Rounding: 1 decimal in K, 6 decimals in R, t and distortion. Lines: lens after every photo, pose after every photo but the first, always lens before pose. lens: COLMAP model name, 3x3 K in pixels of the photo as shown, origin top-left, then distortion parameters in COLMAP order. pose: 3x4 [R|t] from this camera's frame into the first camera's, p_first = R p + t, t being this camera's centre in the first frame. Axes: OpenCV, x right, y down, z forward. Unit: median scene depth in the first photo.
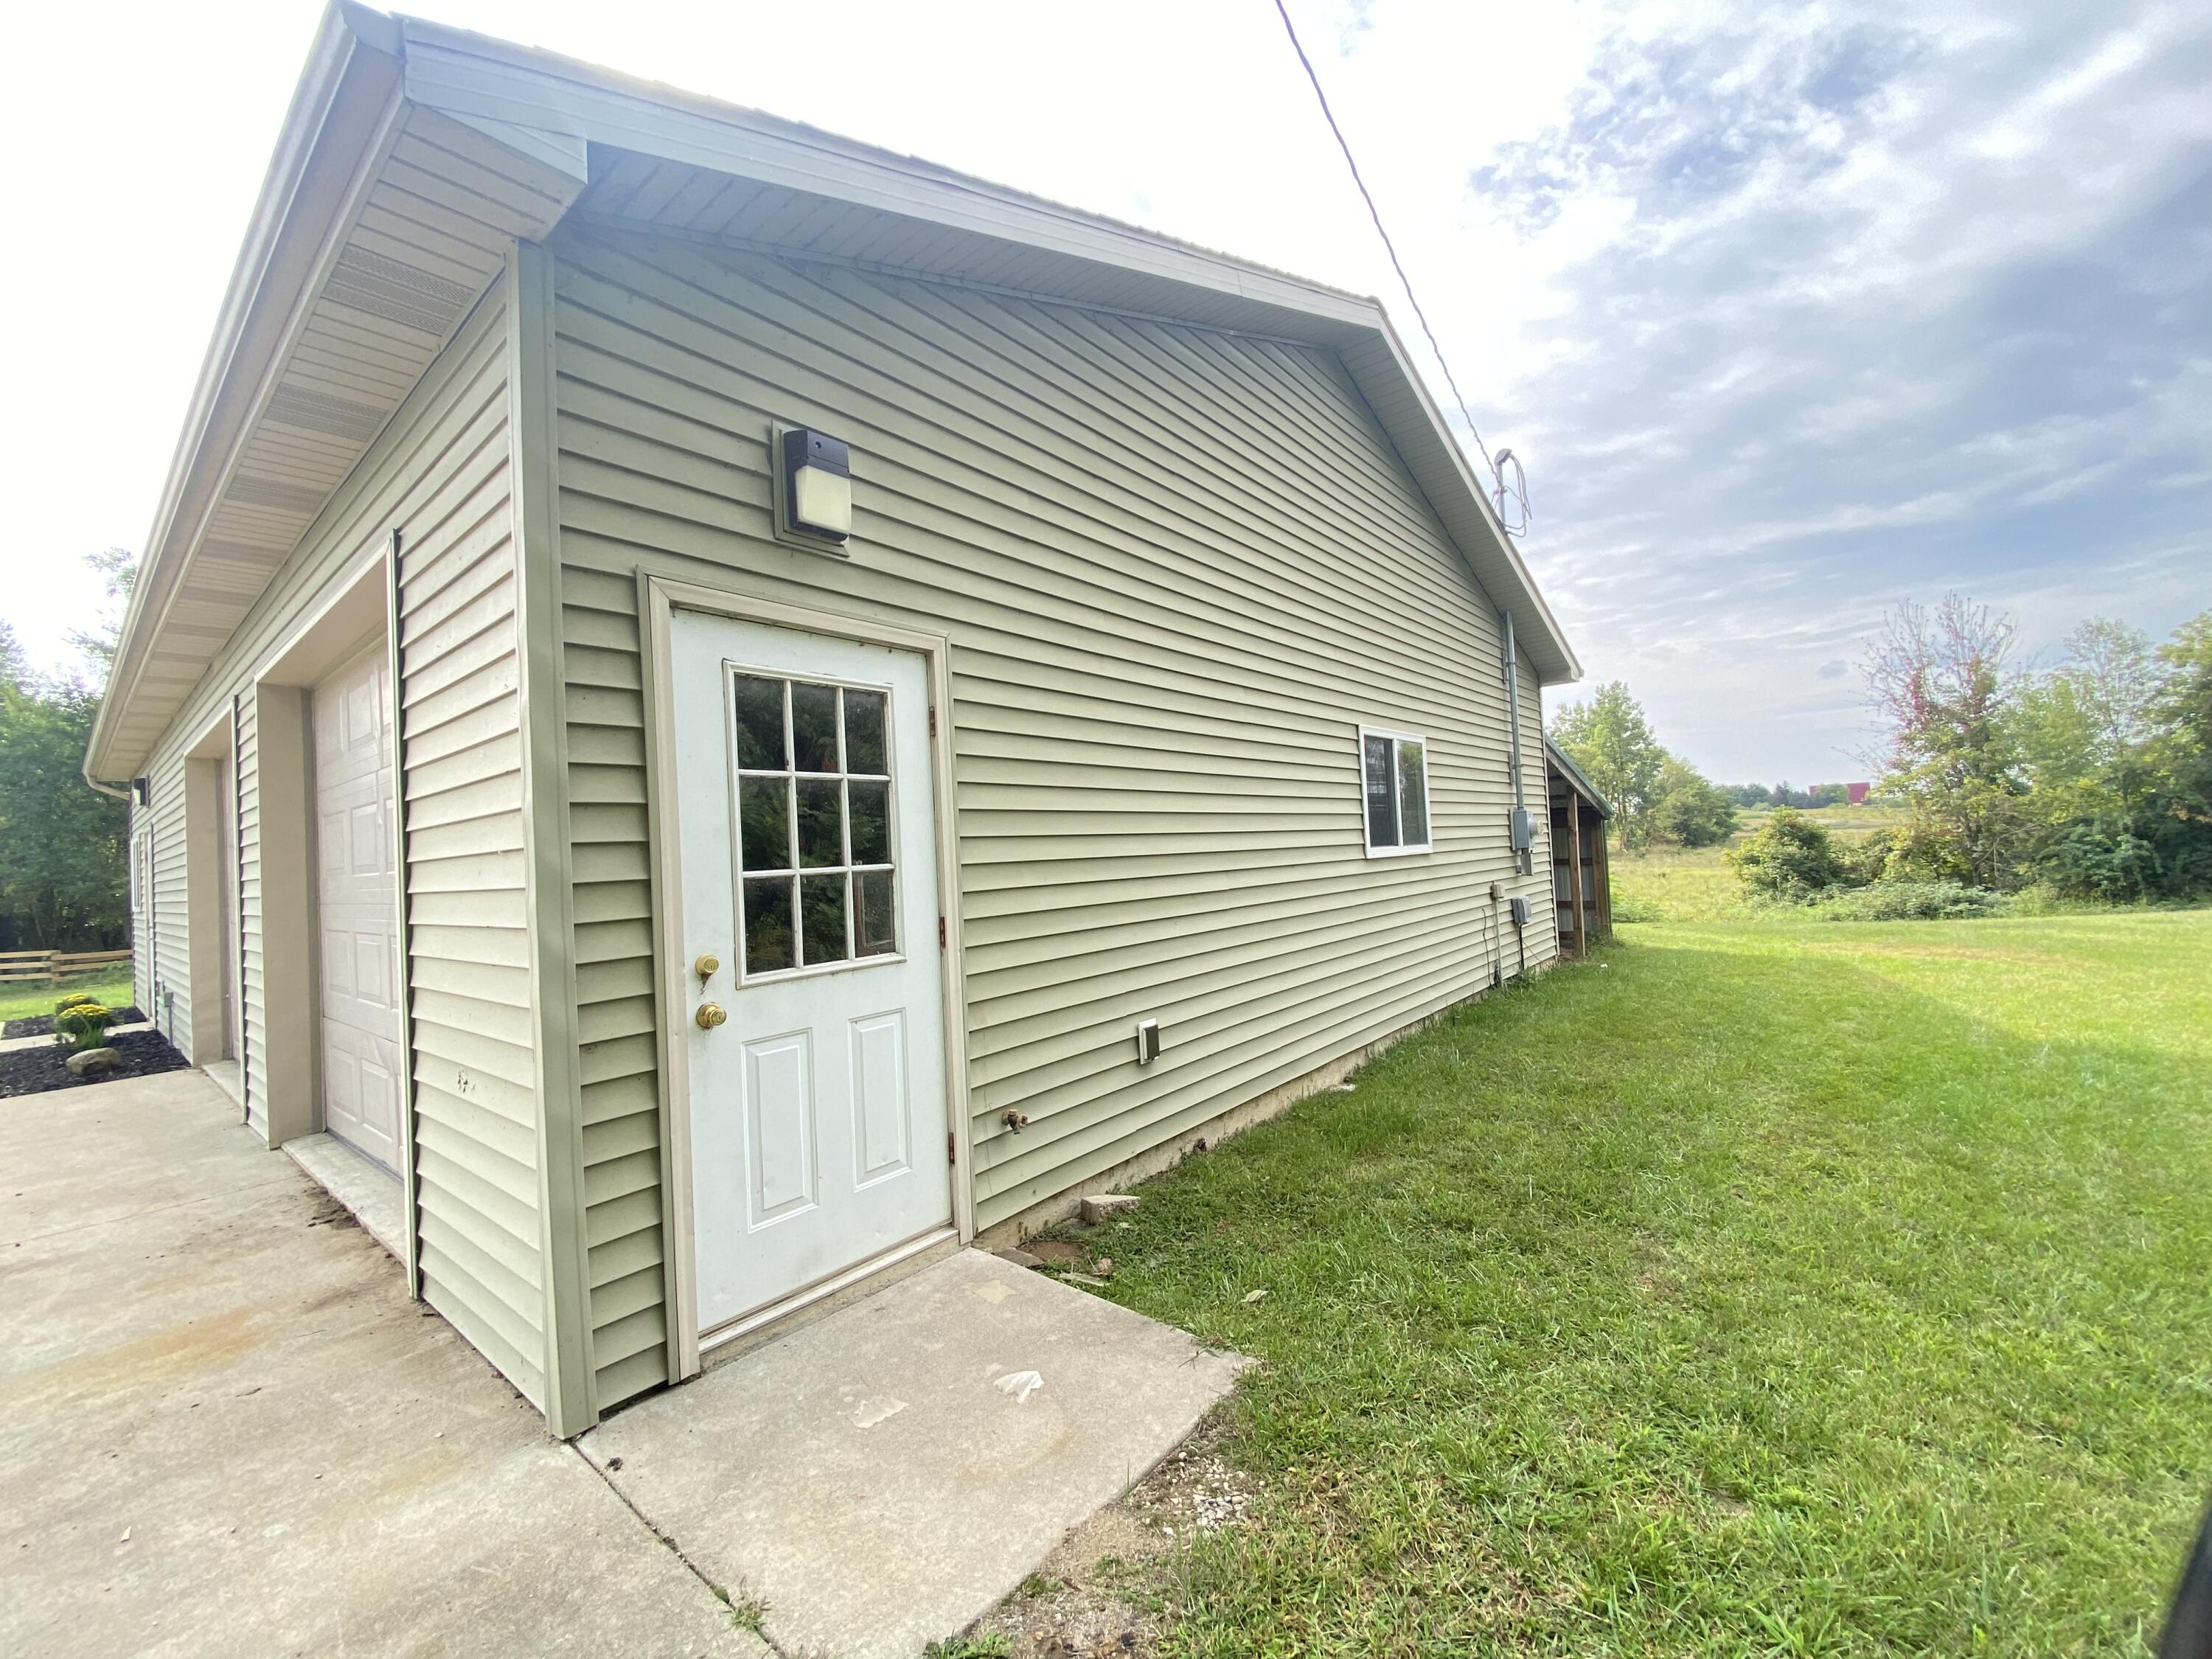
lens RADIAL K [[902.2, 0, 1106.2], [0, 902.2, 817.8], [0, 0, 1]] dist [0.004558, -0.015695]
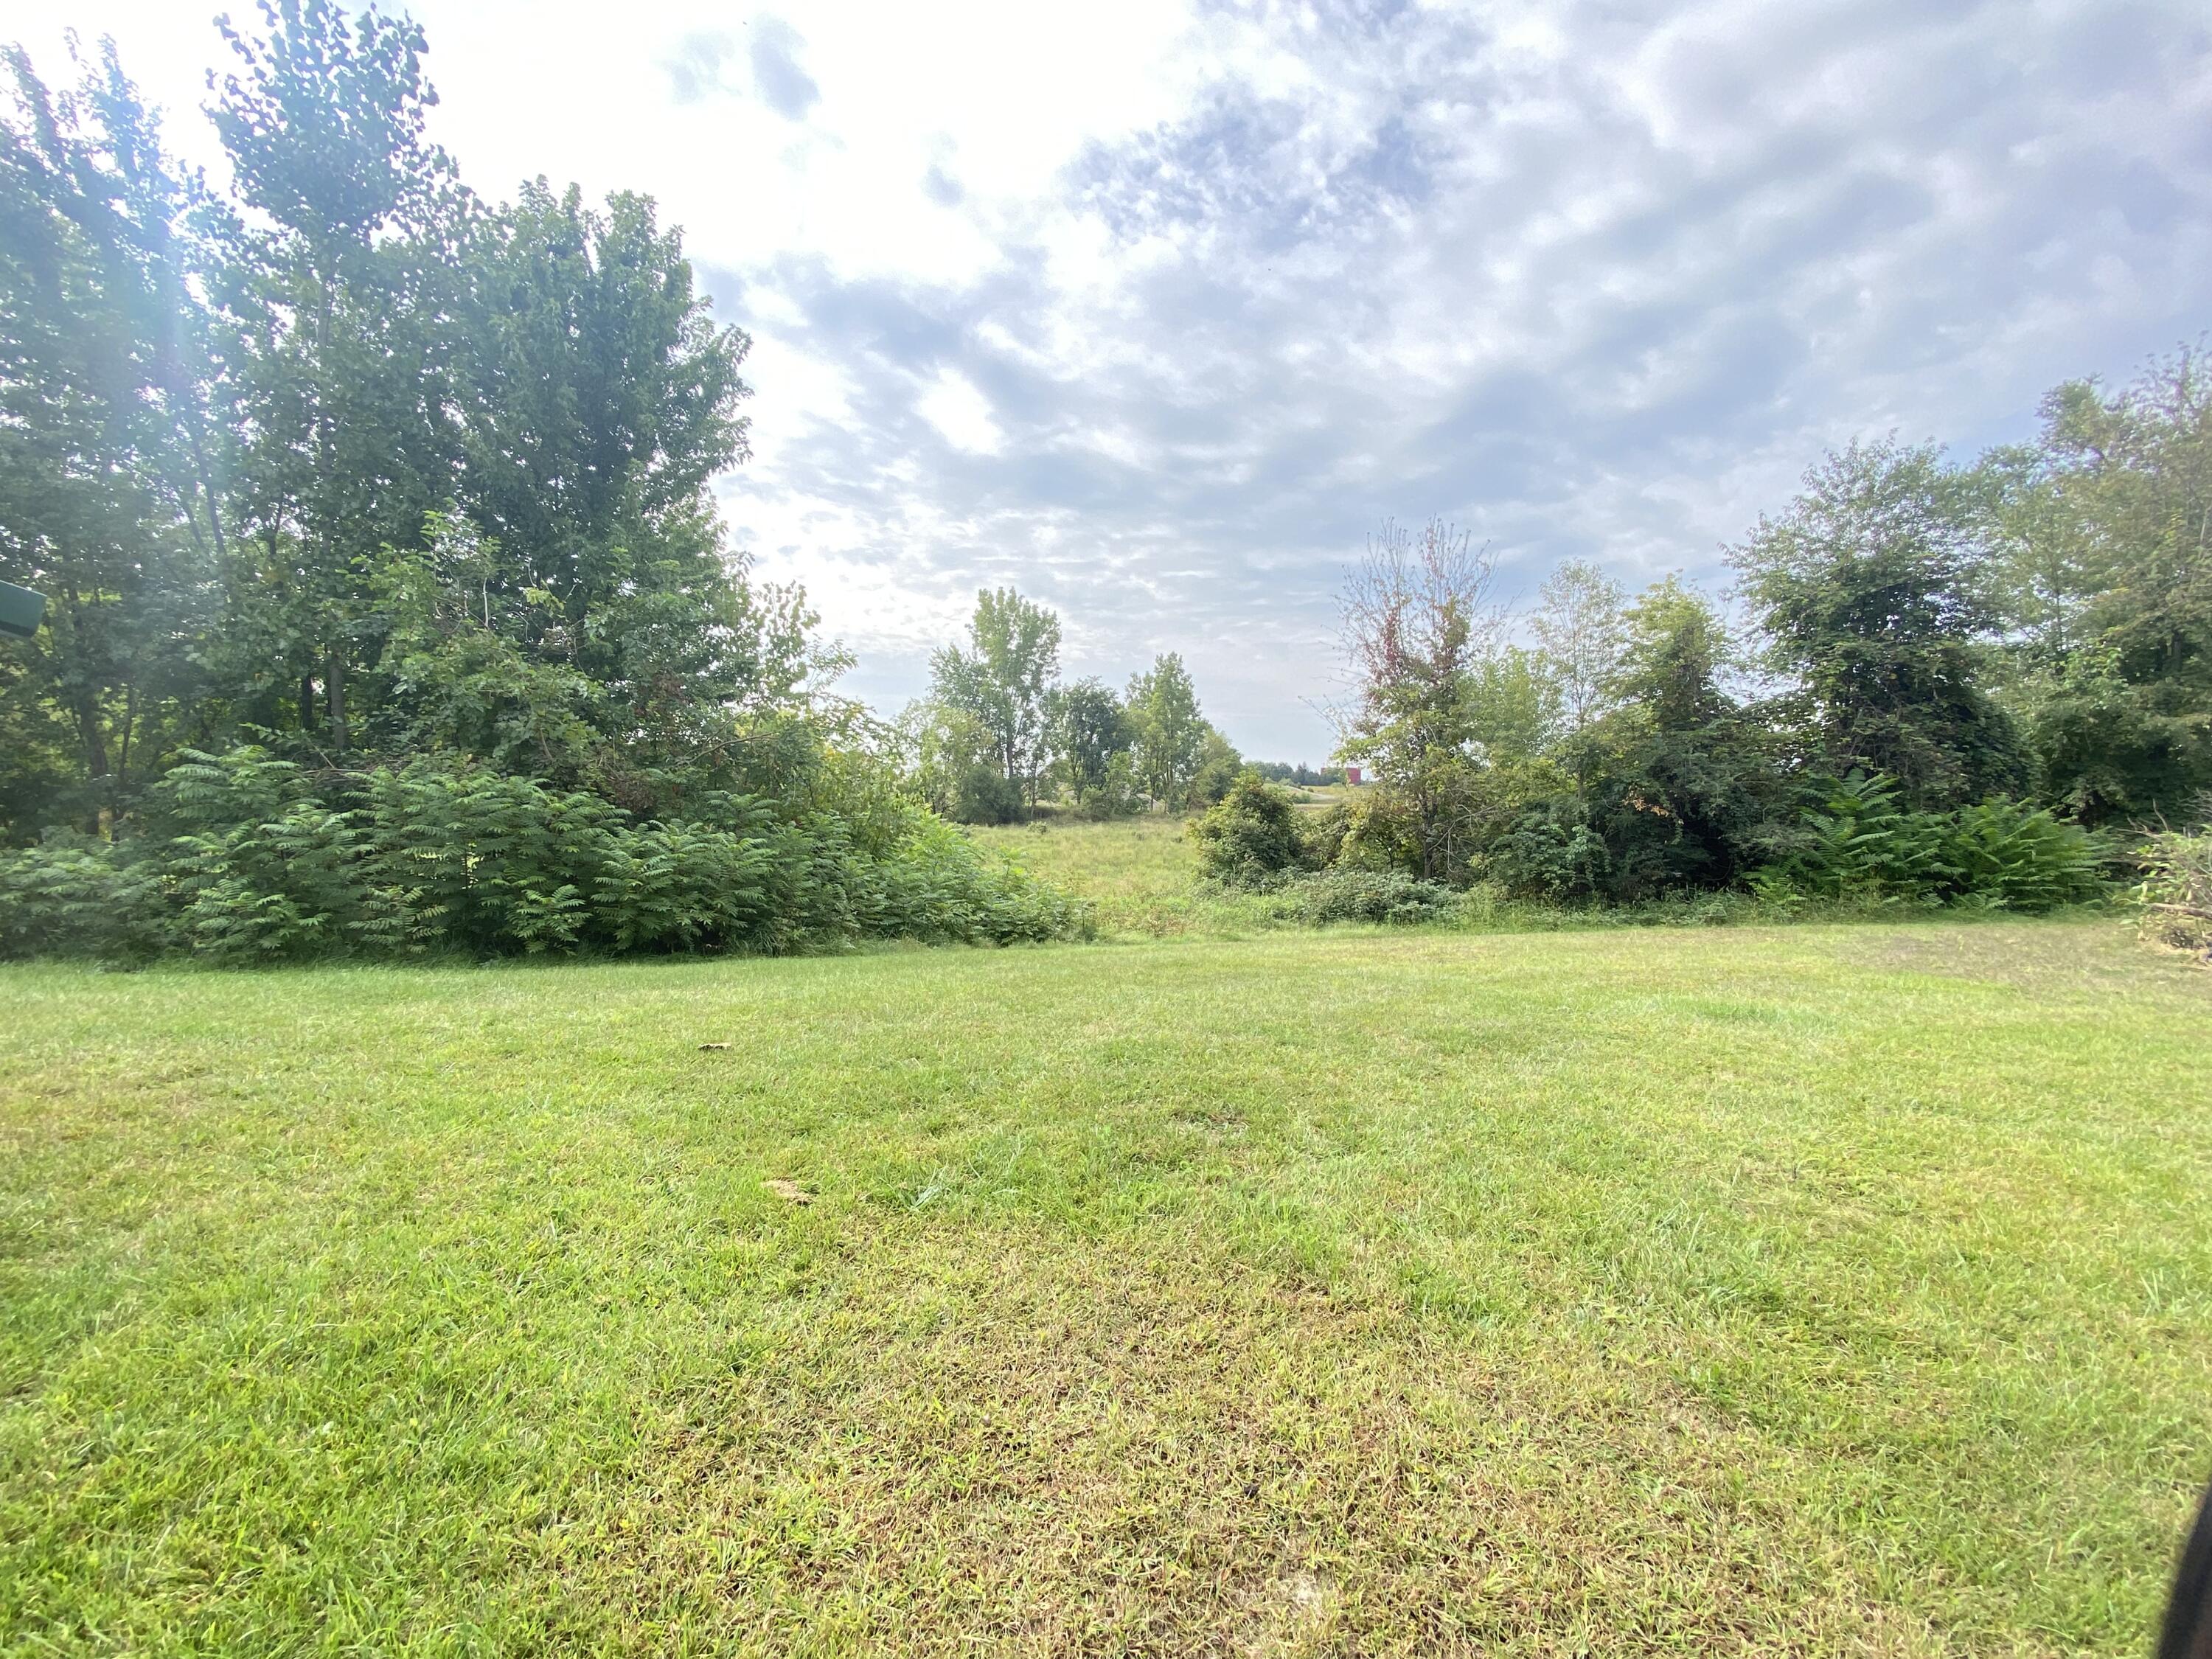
lens RADIAL K [[893.1, 0, 1103.5], [0, 893.1, 821.3], [0, 0, 1]] dist [0.015156, -0.018460]
pose [[0.908890, 0.043767, 0.414732, 0.341260], [-0.069576, 0.996454, 0.047318, 0.006004], [-0.411190, -0.071862, 0.908712, 0.358905]]
